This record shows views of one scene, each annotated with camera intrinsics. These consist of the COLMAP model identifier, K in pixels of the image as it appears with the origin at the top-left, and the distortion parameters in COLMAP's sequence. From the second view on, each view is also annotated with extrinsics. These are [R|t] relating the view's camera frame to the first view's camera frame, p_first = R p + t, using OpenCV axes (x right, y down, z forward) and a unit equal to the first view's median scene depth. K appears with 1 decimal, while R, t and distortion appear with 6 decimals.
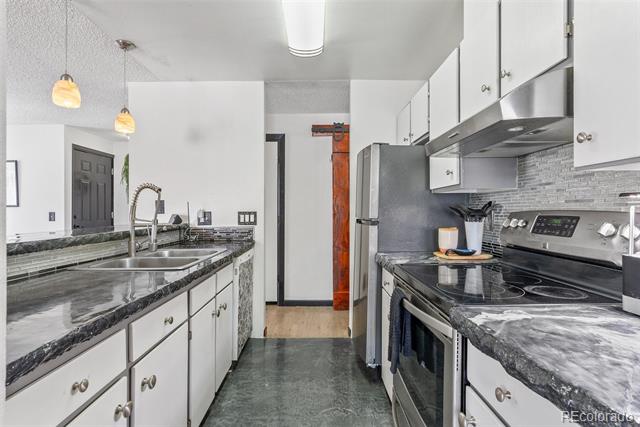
lens RADIAL K [[333.9, 0, 324.8], [0, 333.9, 208.0], [0, 0, 1]] dist [-0.020049, -0.000796]
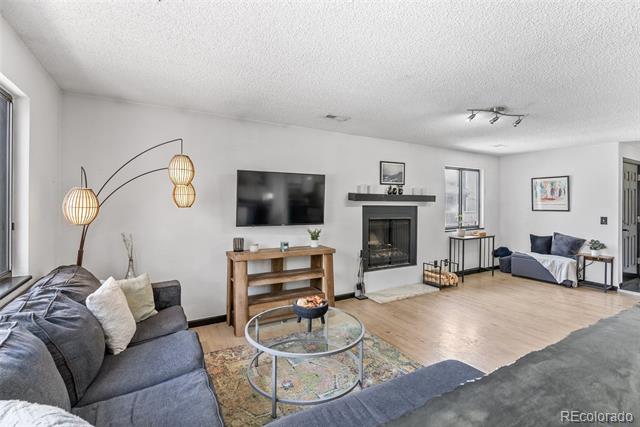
lens RADIAL K [[296.9, 0, 317.0], [0, 296.9, 199.8], [0, 0, 1]] dist [-0.015942, 0.005266]
pose [[0.476902, 0.003114, -0.878951, -0.546540], [-0.001942, 0.999995, 0.002489, -0.071680], [0.878954, 0.000520, 0.476906, -0.616835]]
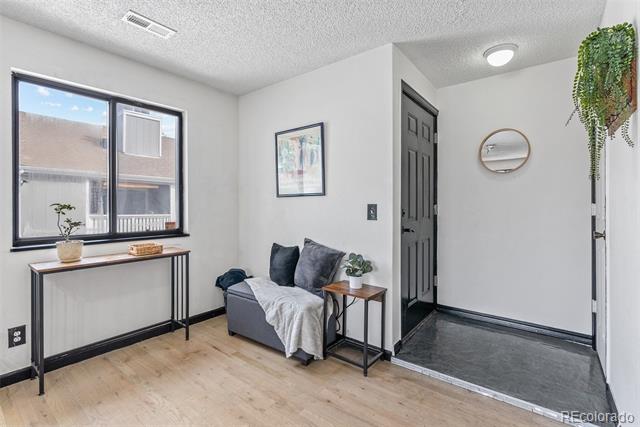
lens RADIAL K [[296.9, 0, 318.2], [0, 296.9, 204.5], [0, 0, 1]] dist [-0.015942, 0.005266]
pose [[0.768000, 0.005785, -0.640424, -0.809944], [0.000696, 0.999951, 0.009868, 0.011439], [0.640450, -0.008024, 0.767958, 0.773239]]
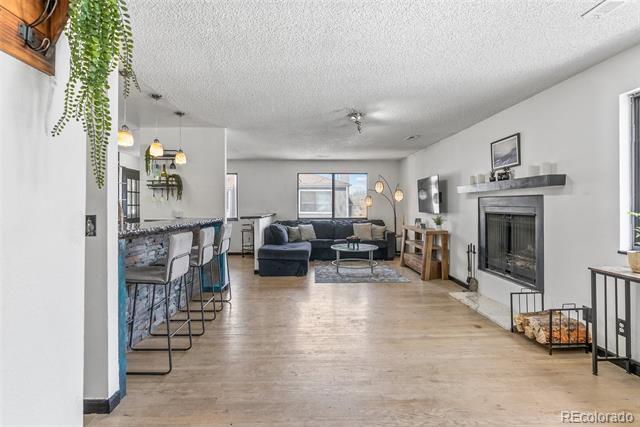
lens RADIAL K [[296.9, 0, 317.1], [0, 296.9, 215.6], [0, 0, 1]] dist [-0.015942, 0.005266]
pose [[-0.999833, 0.009674, -0.015521, -0.948466], [0.009281, 0.999640, 0.025182, -0.000442], [0.015759, 0.025033, -0.999562, 1.529001]]
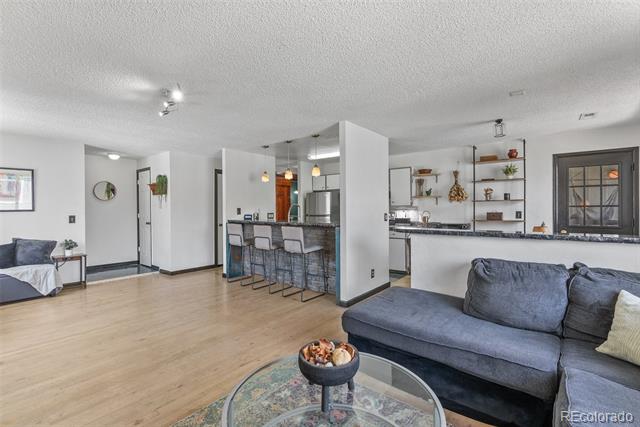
lens RADIAL K [[296.9, 0, 316.3], [0, 296.9, 211.3], [0, 0, 1]] dist [-0.015942, 0.005266]
pose [[0.646776, -0.005476, 0.762660, -1.522158], [-0.002123, 0.999957, 0.008981, -0.020066], [-0.762677, -0.007428, 0.646737, -0.535869]]
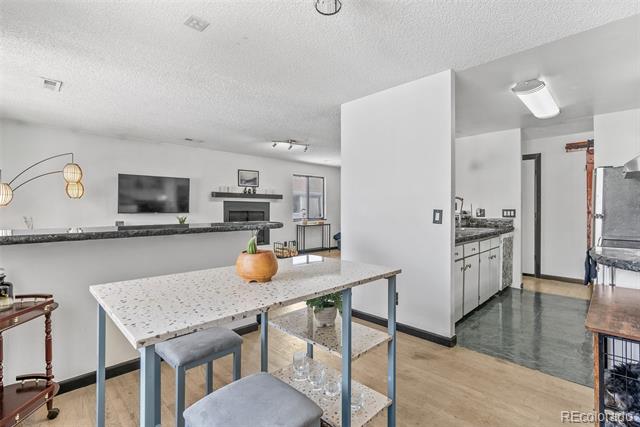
lens RADIAL K [[296.9, 0, 315.5], [0, 296.9, 206.6], [0, 0, 1]] dist [-0.015942, 0.005266]
pose [[0.683640, 0.000384, -0.729820, 0.169861], [0.003135, 0.999989, 0.003463, -0.009596], [0.729813, -0.004655, 0.683631, -0.658093]]
